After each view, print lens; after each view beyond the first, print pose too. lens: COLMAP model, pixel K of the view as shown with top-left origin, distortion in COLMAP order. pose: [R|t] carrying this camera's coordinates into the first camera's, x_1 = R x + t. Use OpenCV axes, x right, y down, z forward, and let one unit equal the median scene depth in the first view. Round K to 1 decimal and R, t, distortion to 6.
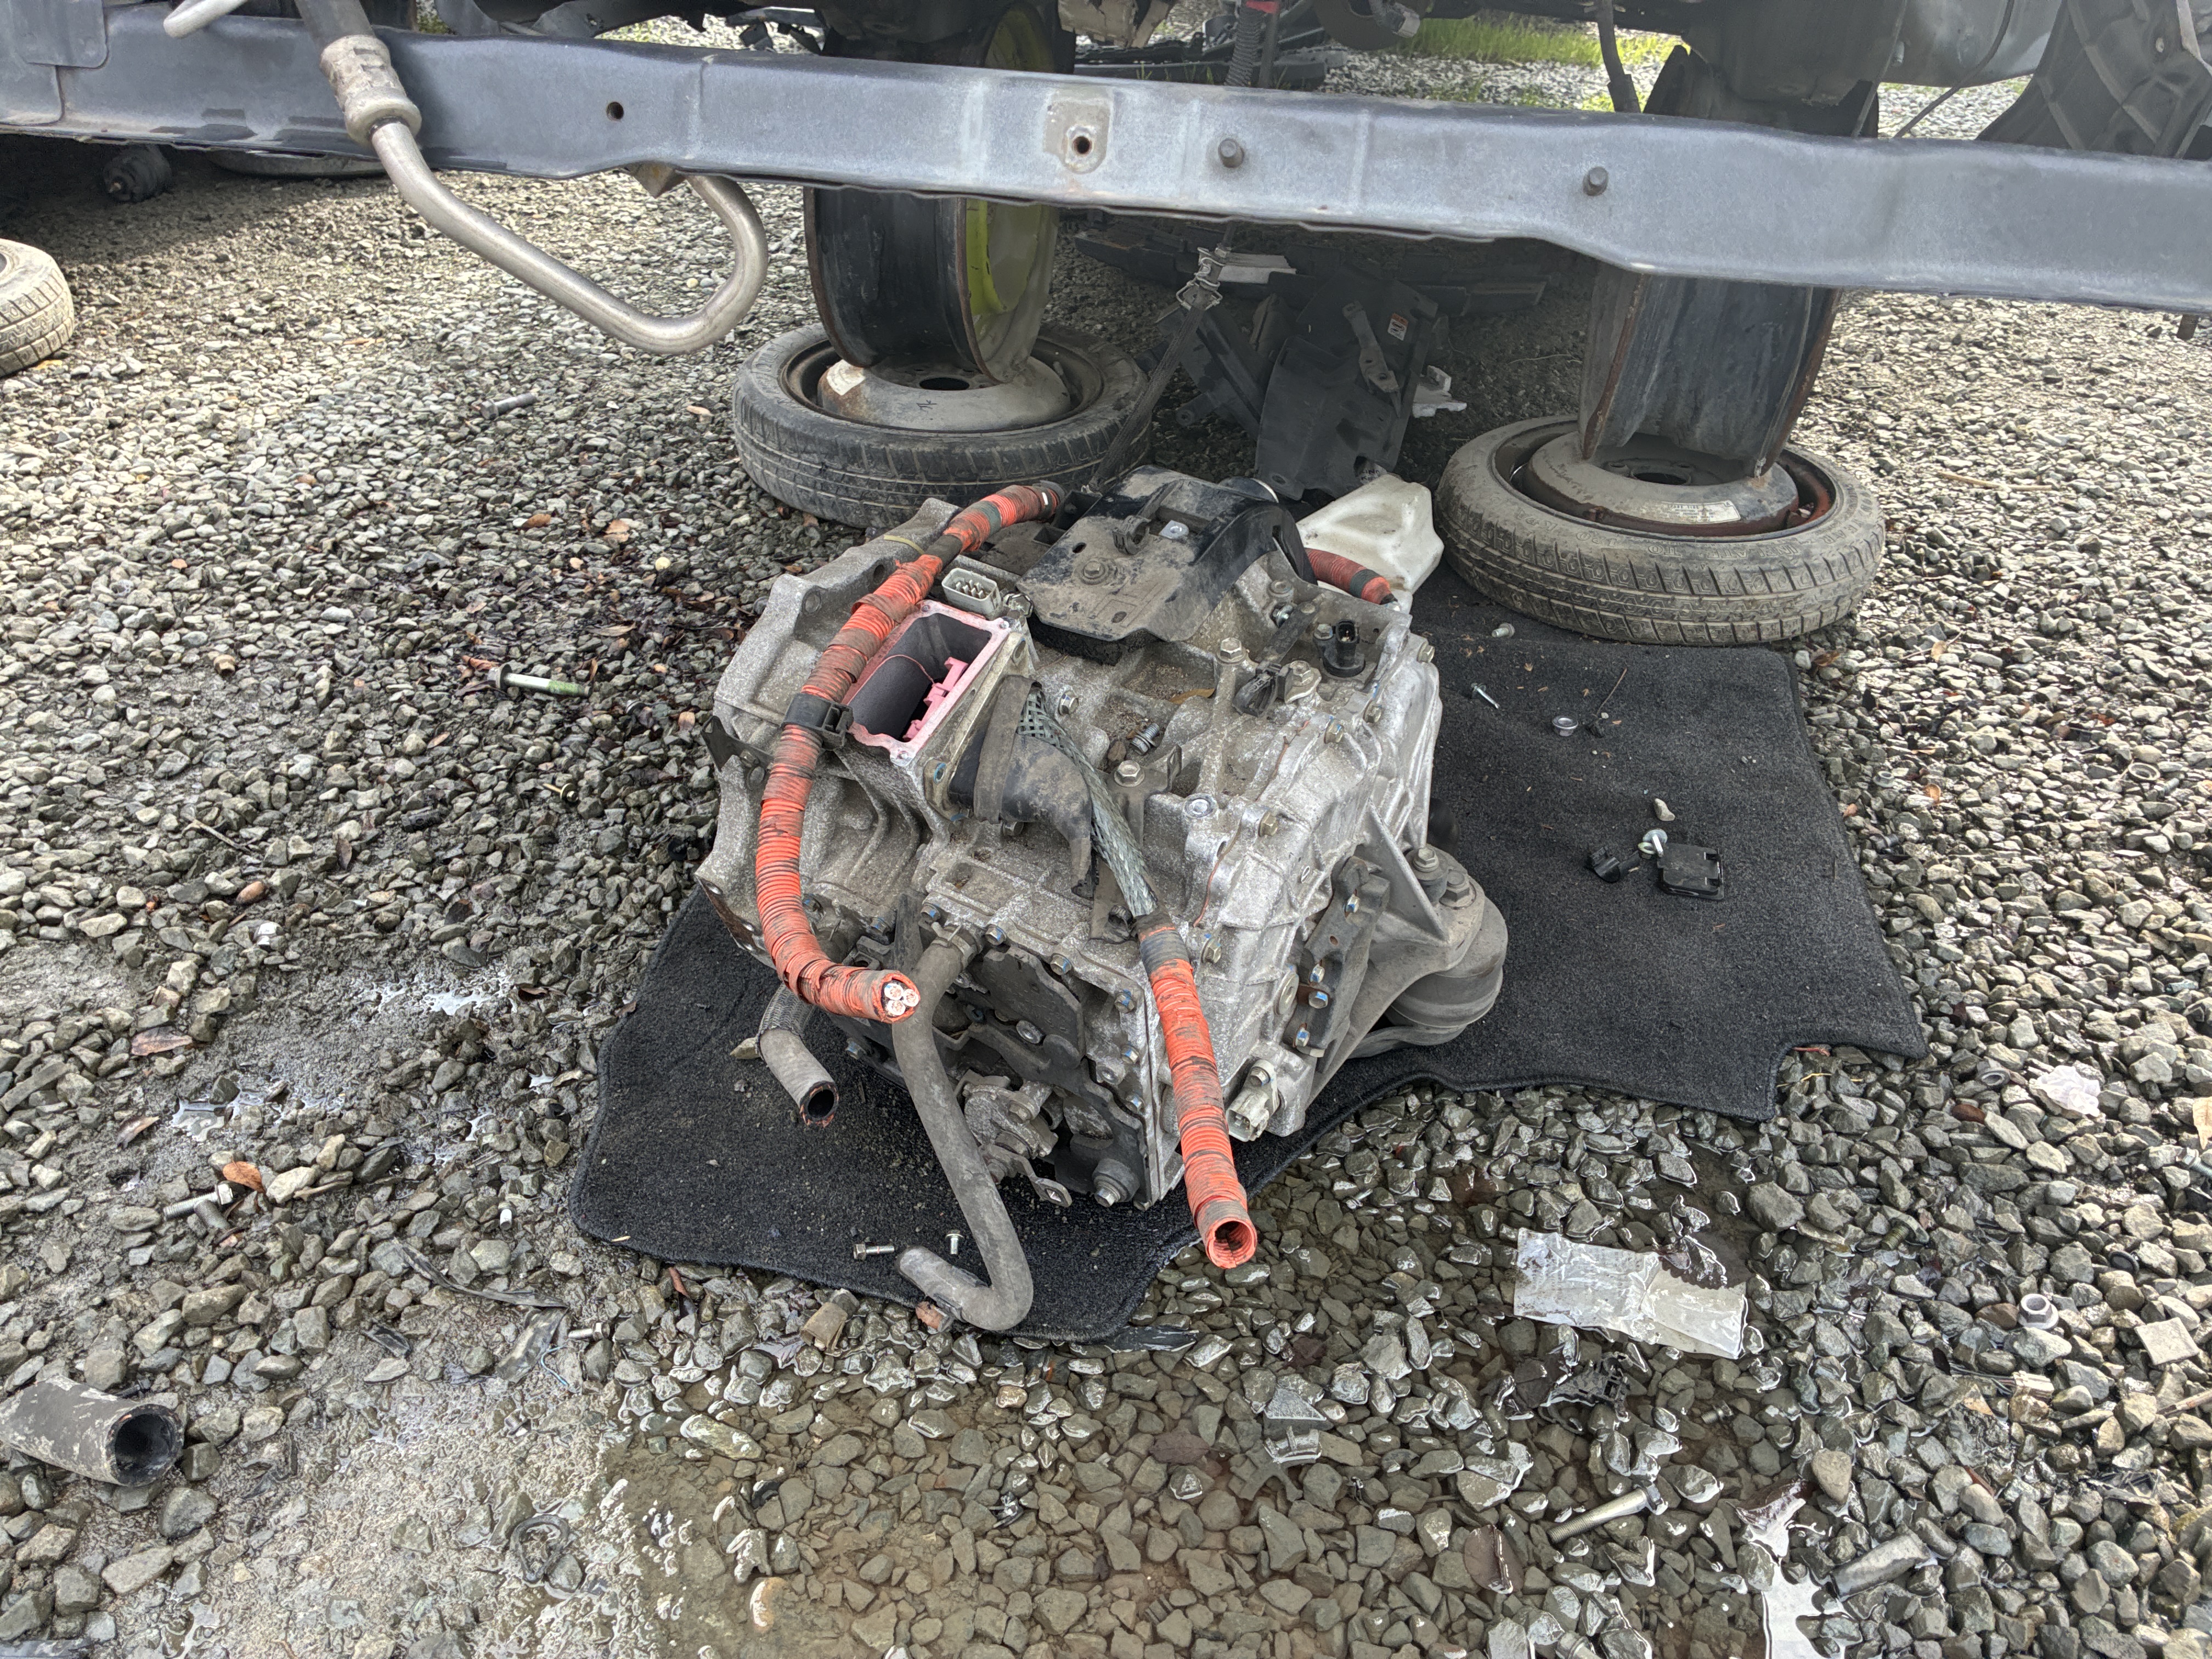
lens RADIAL K [[1690.3, 0, 1111.7], [0, 1690.3, 807.1], [0, 0, 1]] dist [0.036005, -0.038032]
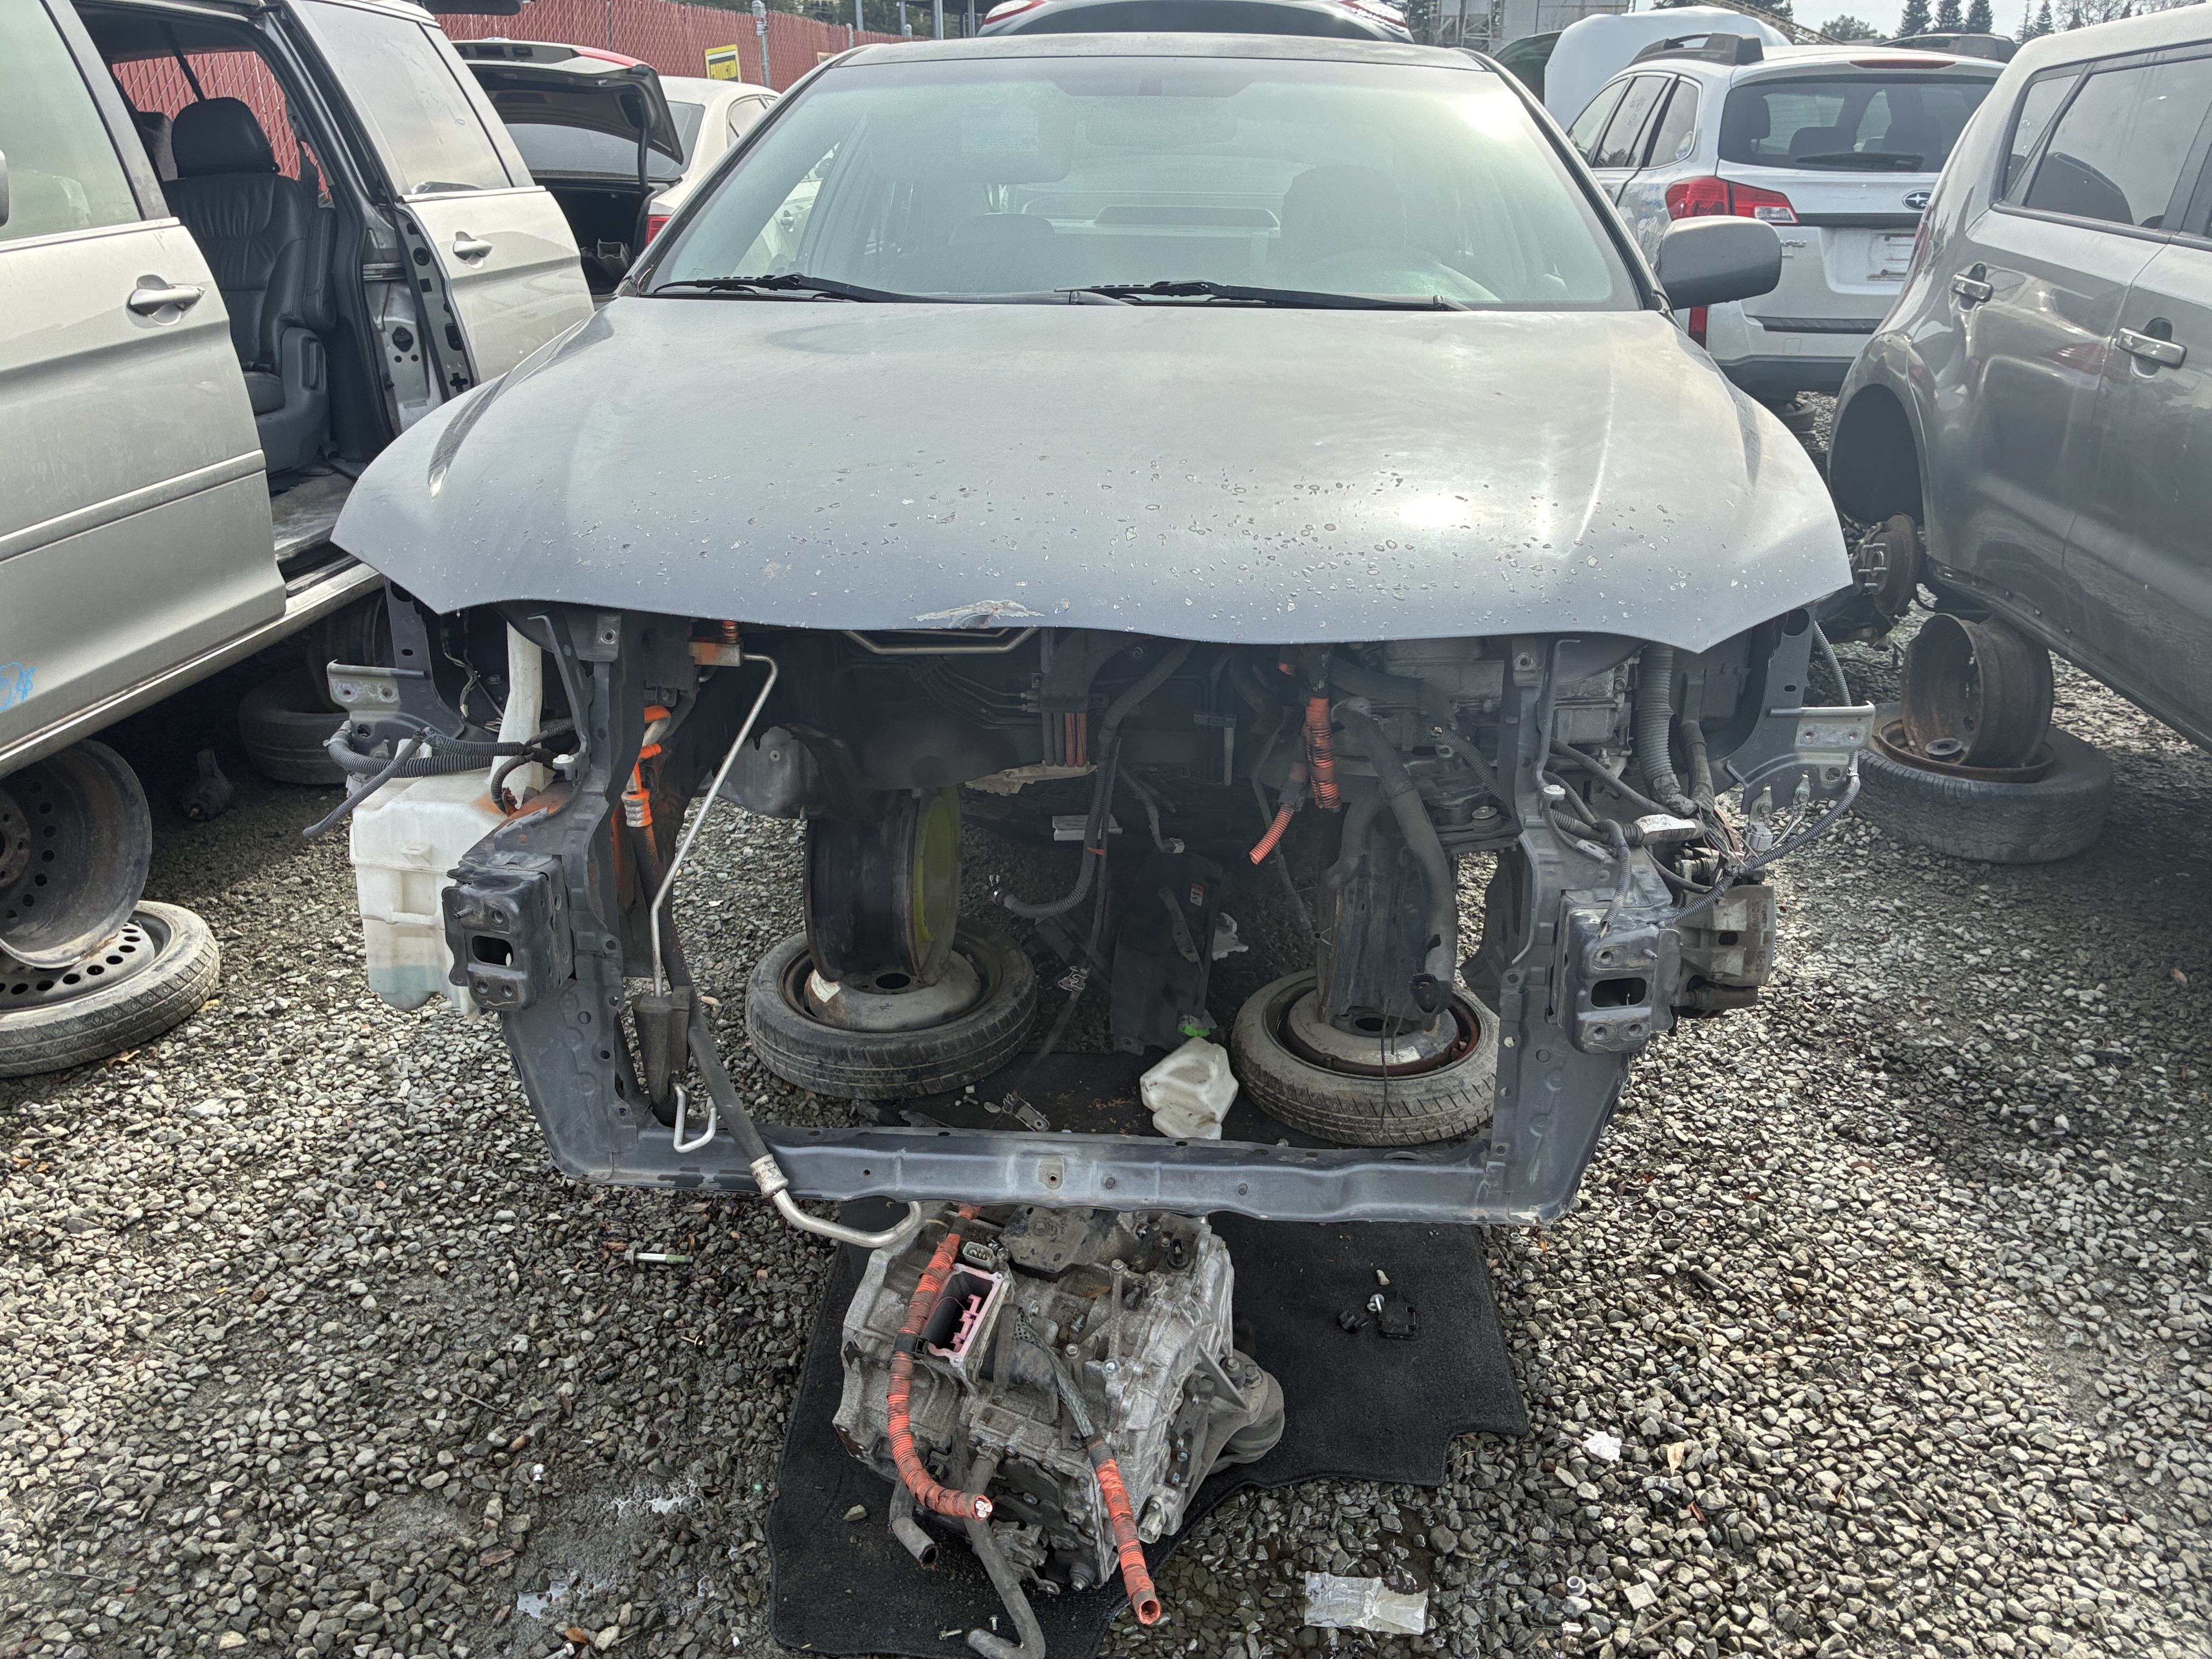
lens RADIAL K [[1641.7, 0, 1137.7], [0, 1641.7, 824.8], [0, 0, 1]] dist [0.025278, 0.002266]
pose [[0.991006, -0.078506, 0.108368, -0.051343], [0.095441, 0.982301, -0.161168, -0.213812], [-0.093797, 0.170061, 0.980959, -0.674242]]
